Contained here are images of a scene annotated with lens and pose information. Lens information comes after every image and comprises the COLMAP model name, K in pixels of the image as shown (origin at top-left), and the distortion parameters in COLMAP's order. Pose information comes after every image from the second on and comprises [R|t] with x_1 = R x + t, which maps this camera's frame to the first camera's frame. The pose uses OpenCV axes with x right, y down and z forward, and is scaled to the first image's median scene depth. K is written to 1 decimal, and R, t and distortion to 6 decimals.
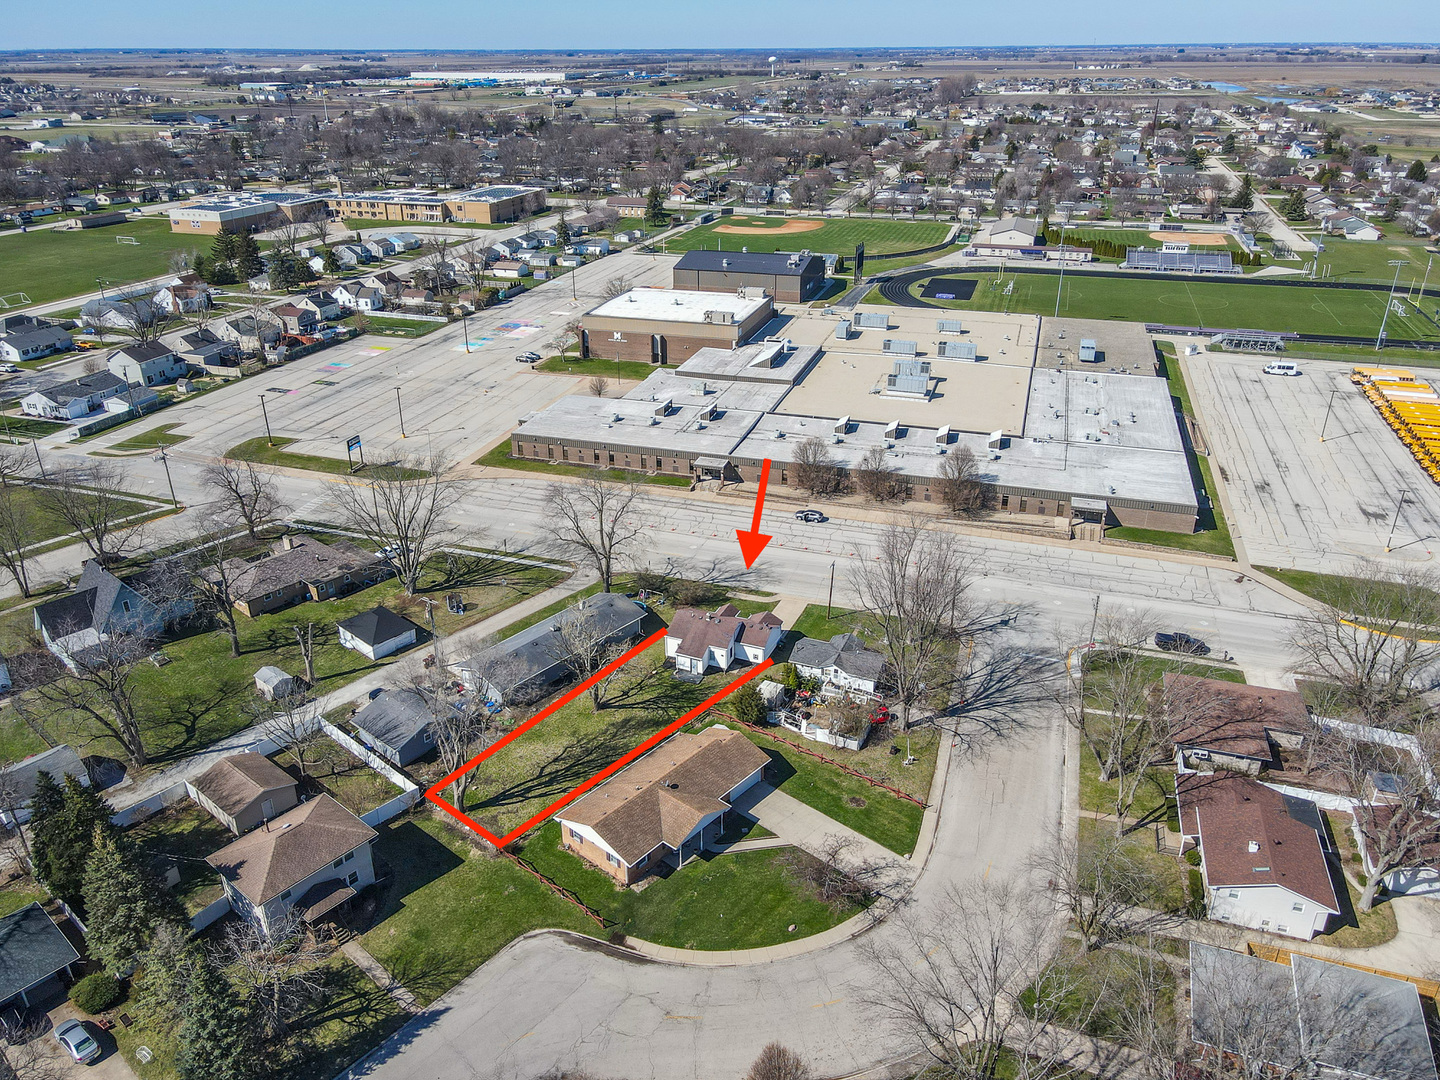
lens RADIAL K [[1042.1, 0, 718.0], [0, 1042.1, 537.3], [0, 0, 1]] dist [0.013268, 0.019242]
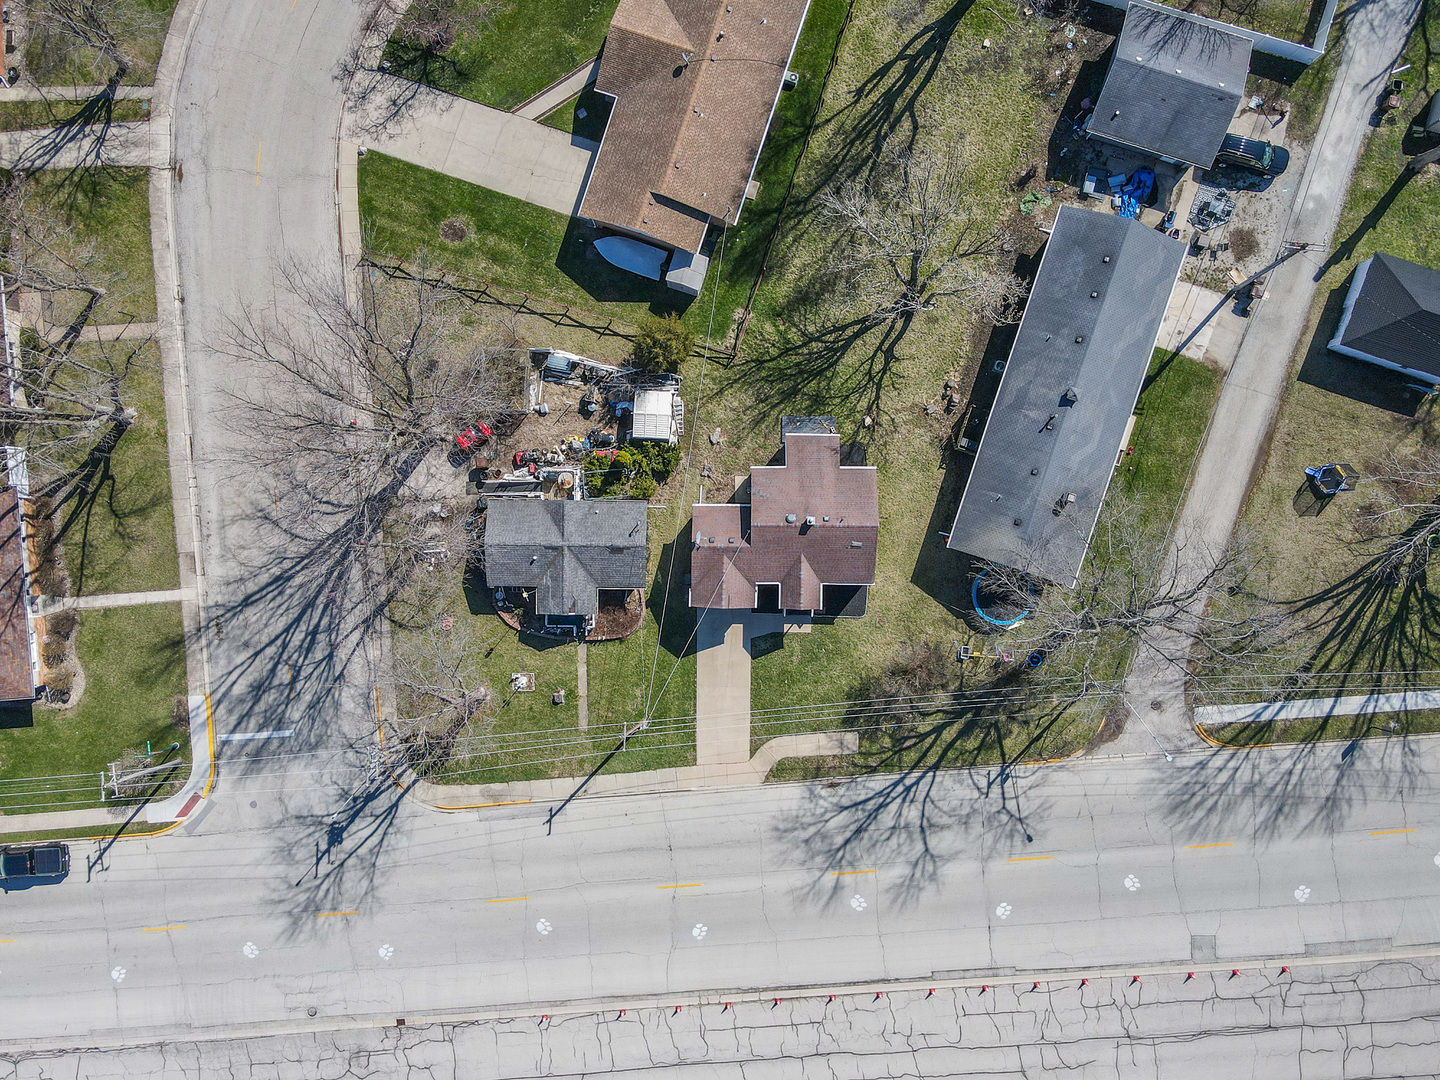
lens RADIAL K [[1042.1, 0, 721.7], [0, 1042.1, 540.0], [0, 0, 1]] dist [0.013268, 0.019242]
pose [[-0.926560, 0.375452, 0.022841, 0.024487], [-0.142248, -0.405967, 0.902749, -0.401946], [0.348212, 0.833203, 0.429560, 0.778673]]
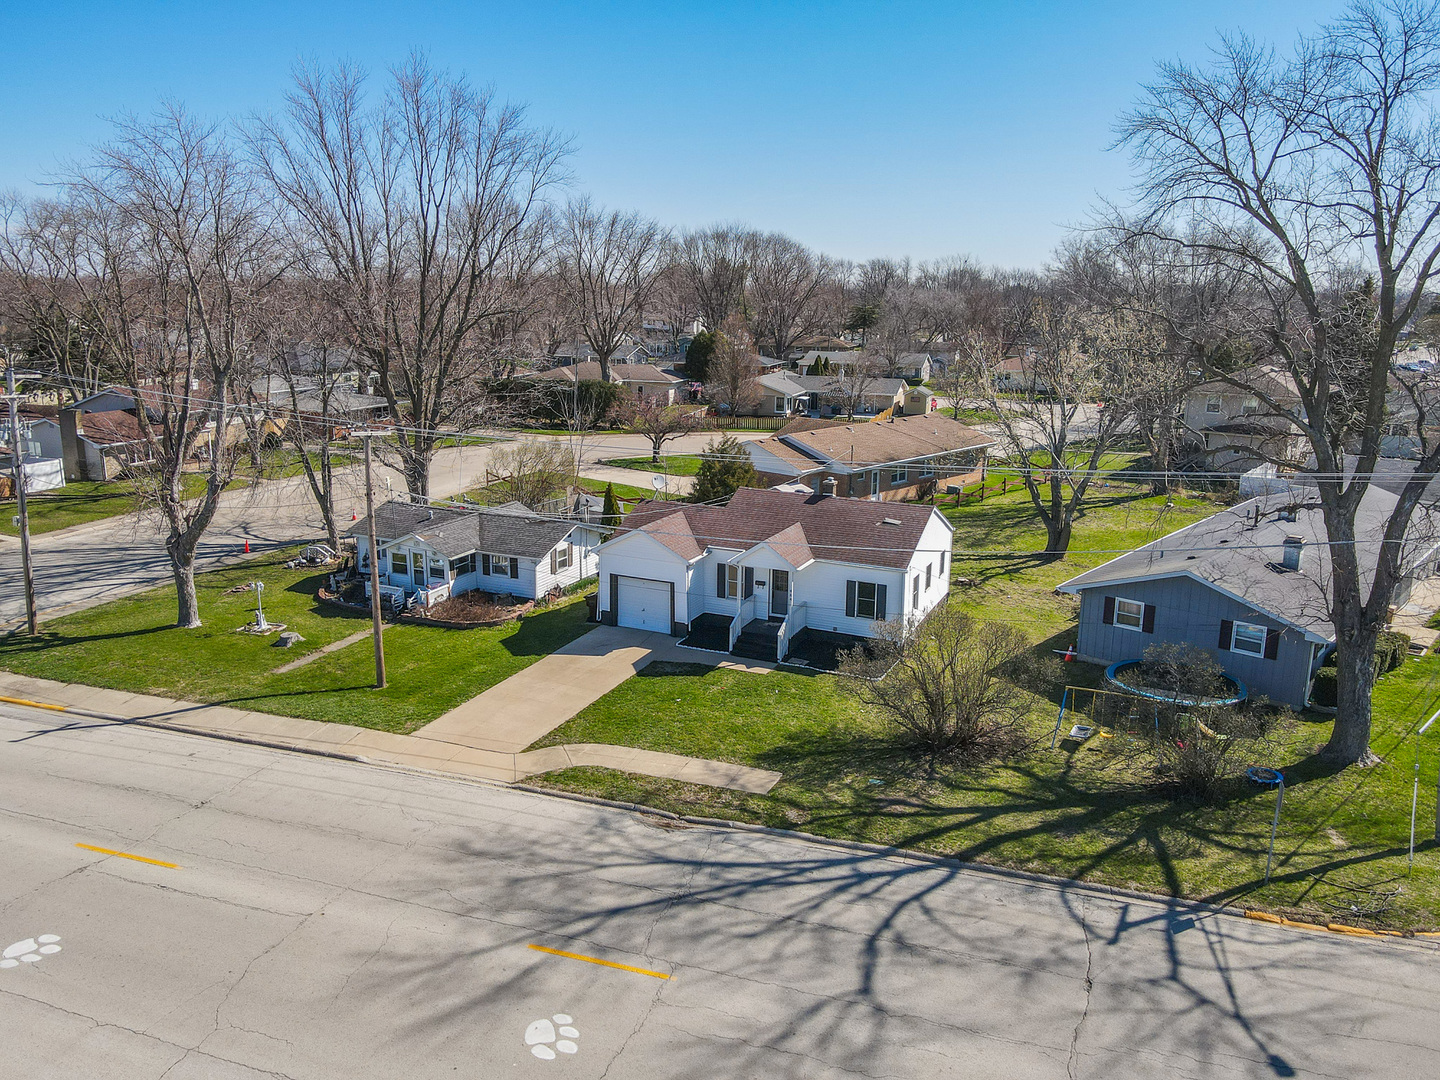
lens RADIAL K [[1042.1, 0, 718.5], [0, 1042.1, 536.8], [0, 0, 1]] dist [0.013268, 0.019242]
pose [[-0.999230, -0.018984, 0.034328, 0.014938], [0.006015, 0.790611, 0.612289, -0.116946], [-0.038764, 0.612024, -0.789888, 1.294300]]
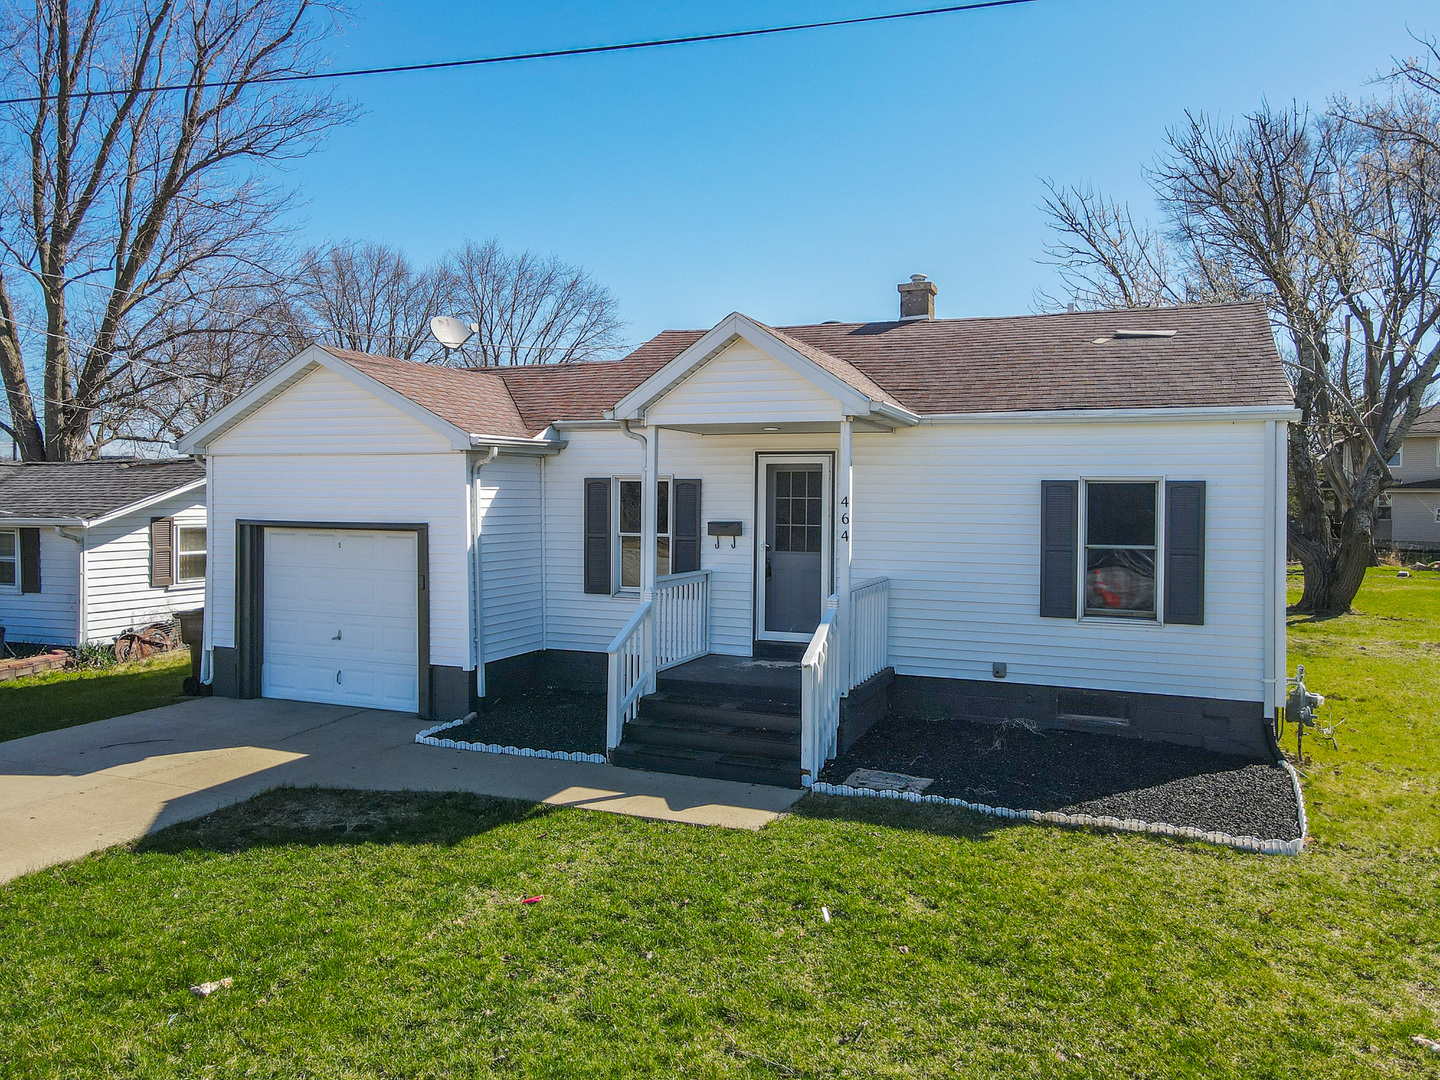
lens RADIAL K [[1042.1, 0, 721.9], [0, 1042.1, 540.4], [0, 0, 1]] dist [0.013268, 0.019242]
pose [[-0.999955, -0.008579, -0.004048, 0.013501], [-0.009483, 0.893504, 0.448956, 0.047493], [-0.000235, 0.448974, -0.893545, 1.135979]]
